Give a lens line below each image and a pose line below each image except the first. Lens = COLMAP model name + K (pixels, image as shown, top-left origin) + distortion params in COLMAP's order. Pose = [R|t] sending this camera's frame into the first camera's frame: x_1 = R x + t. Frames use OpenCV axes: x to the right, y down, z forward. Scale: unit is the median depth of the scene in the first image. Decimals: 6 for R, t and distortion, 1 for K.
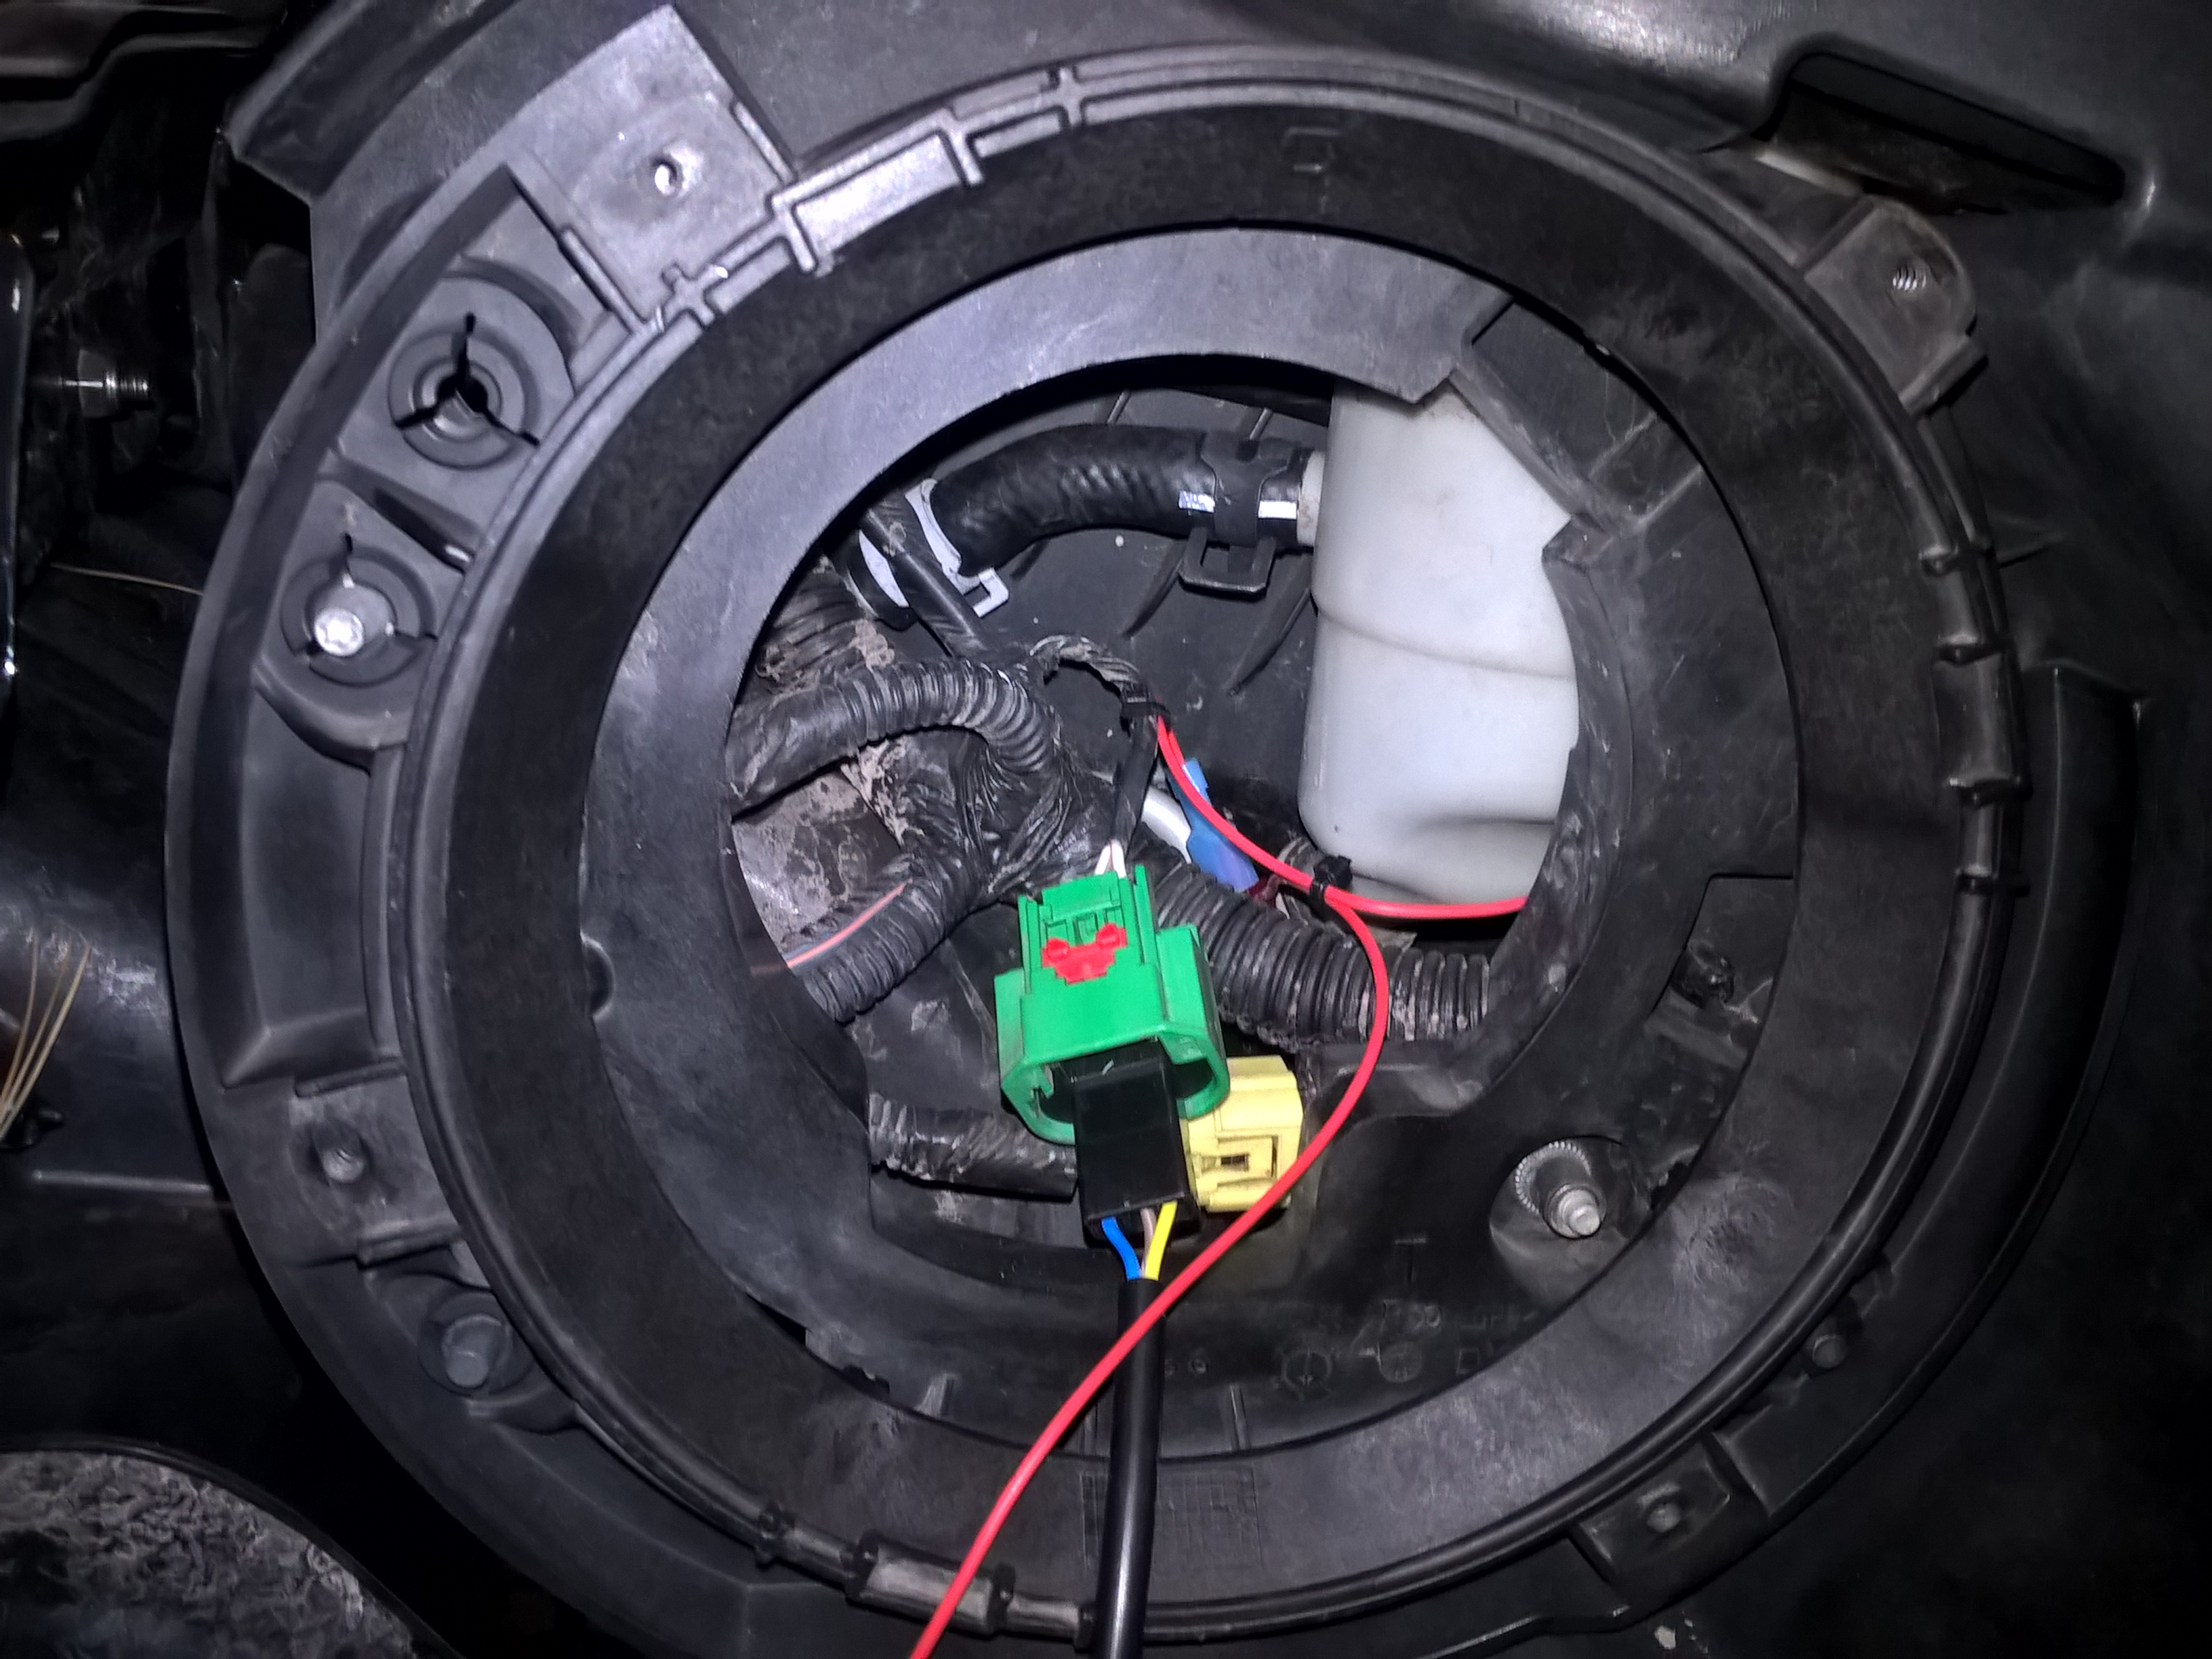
lens RADIAL K [[1846.0, 0, 1103.3], [0, 1846.0, 828.0], [0, 0, 1]] dist [0.075069, -0.133604]
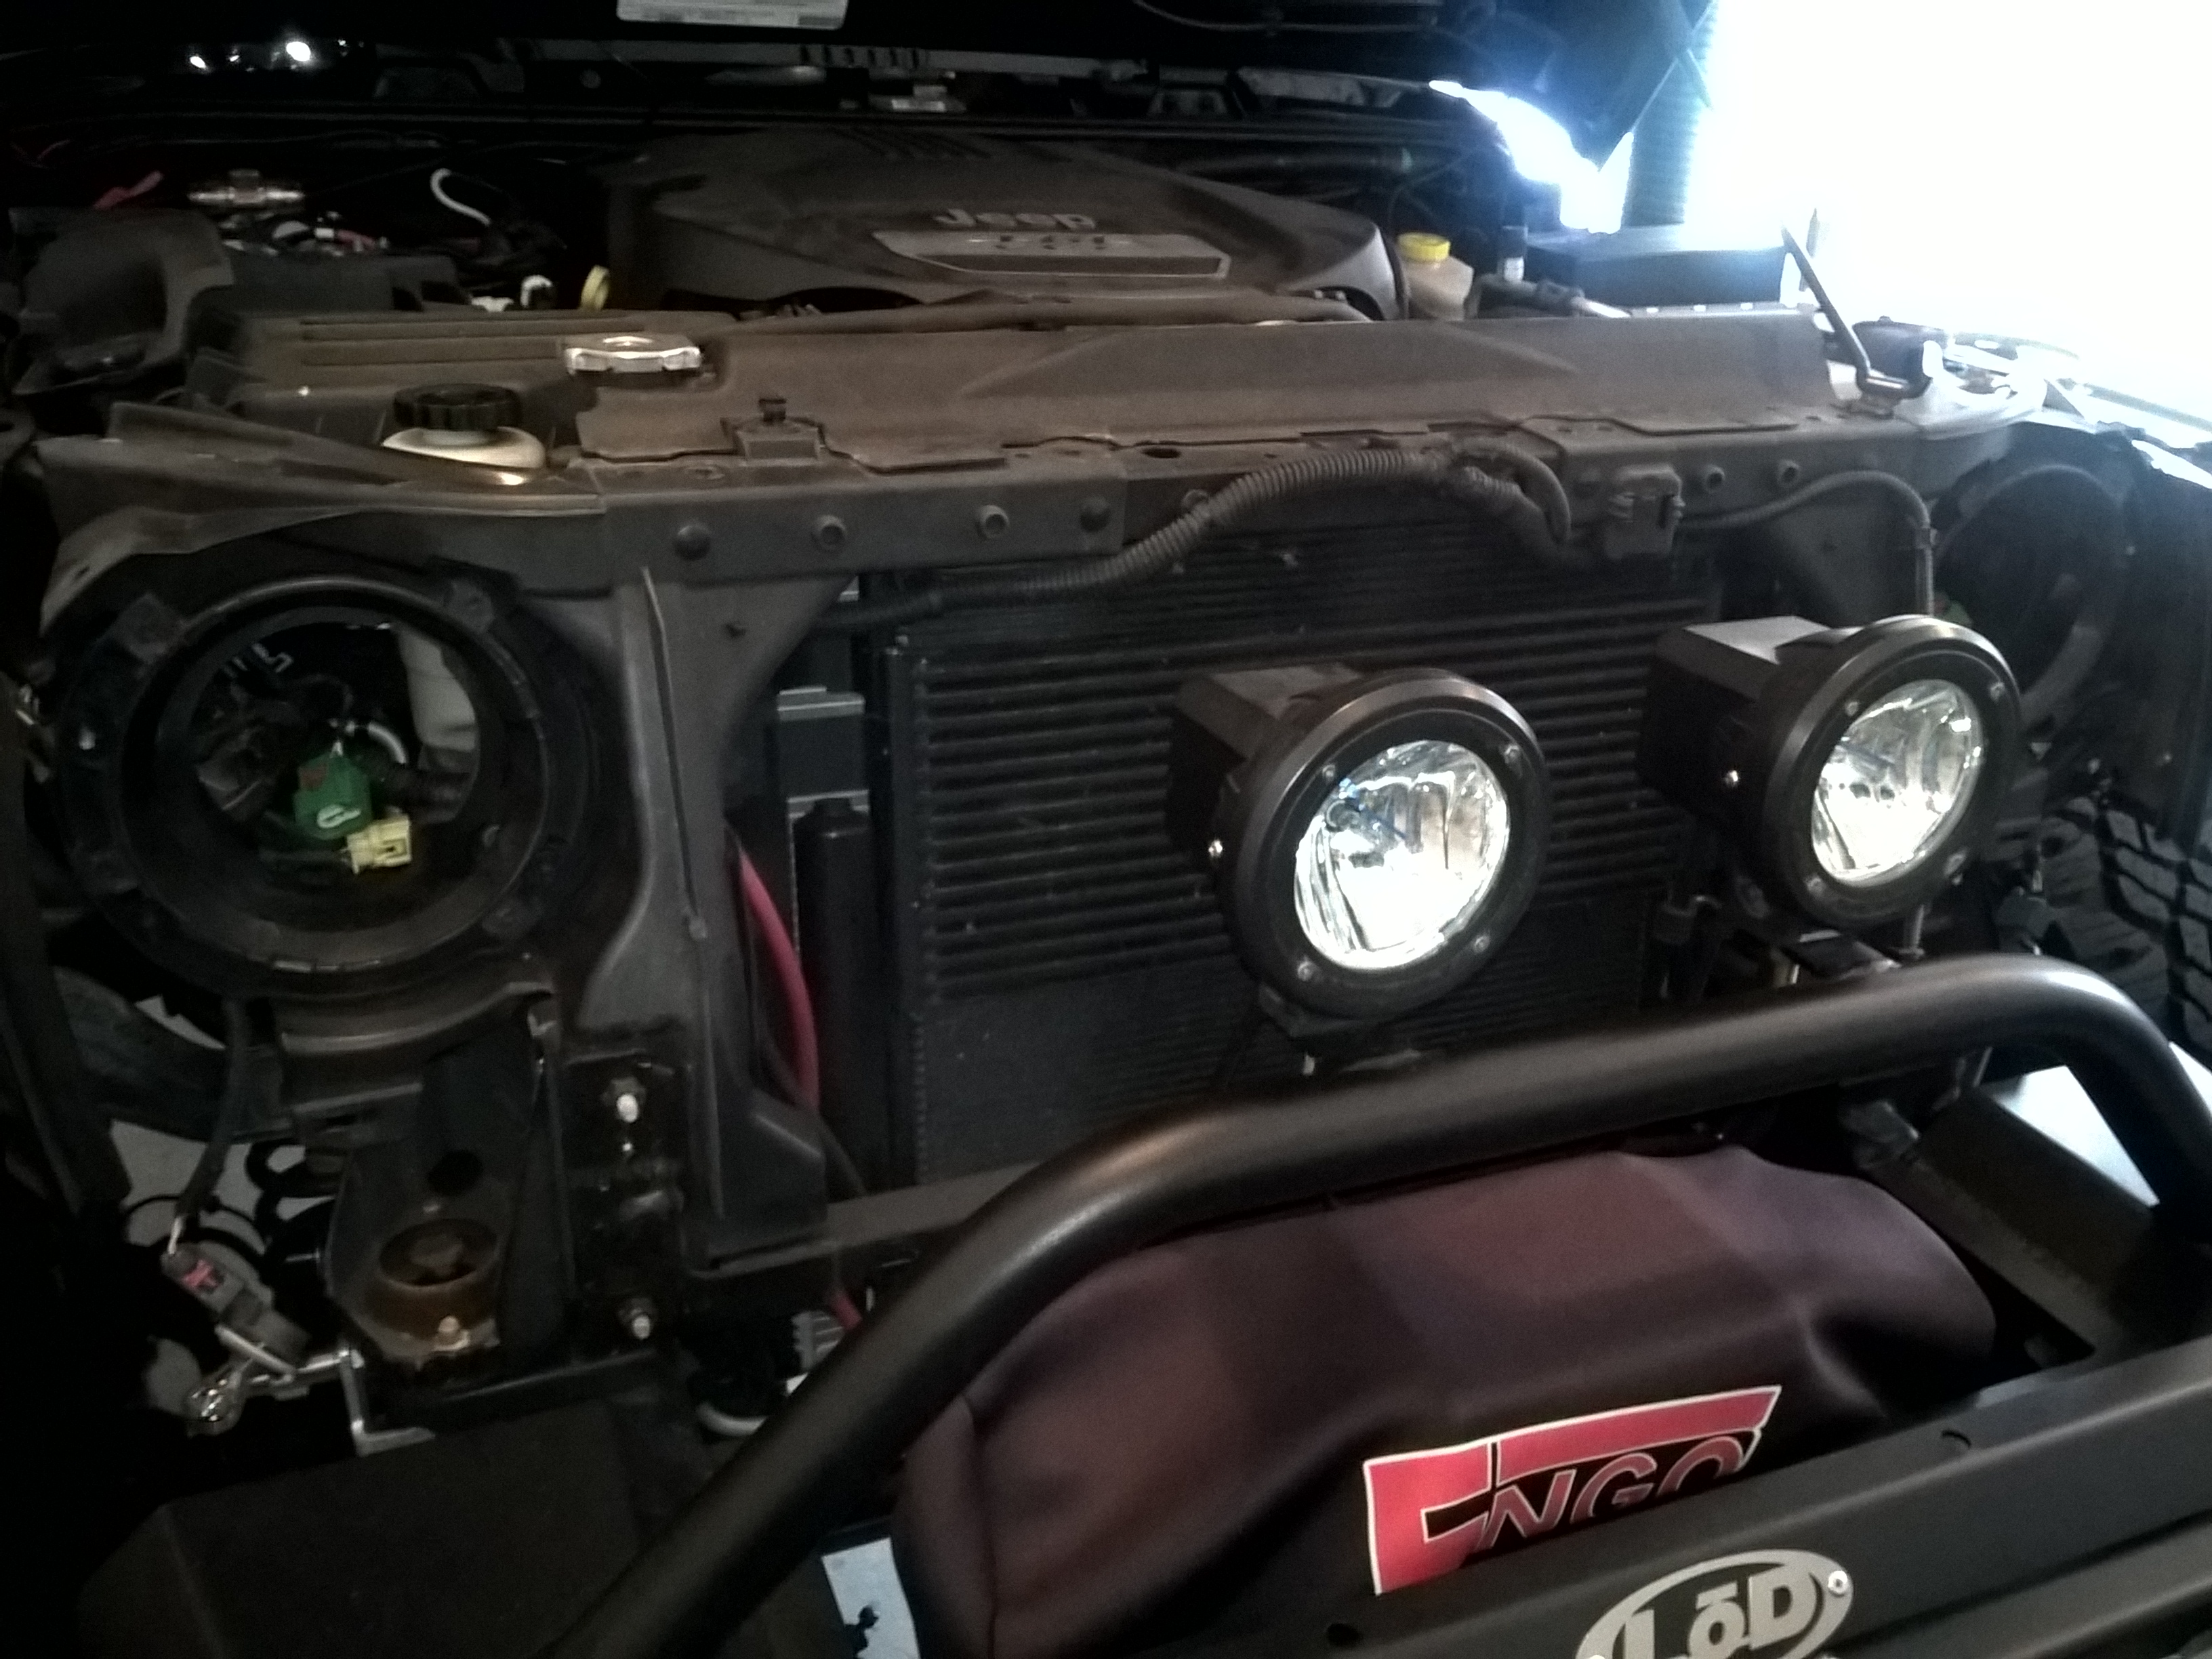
lens RADIAL K [[1846.0, 0, 1114.3], [0, 1846.0, 799.6], [0, 0, 1]] dist [0.075069, -0.133604]
pose [[0.959296, -0.157069, 0.234692, 0.610384], [0.131768, 0.983997, 0.119949, -0.138135], [-0.249776, -0.084142, 0.964641, -2.739276]]
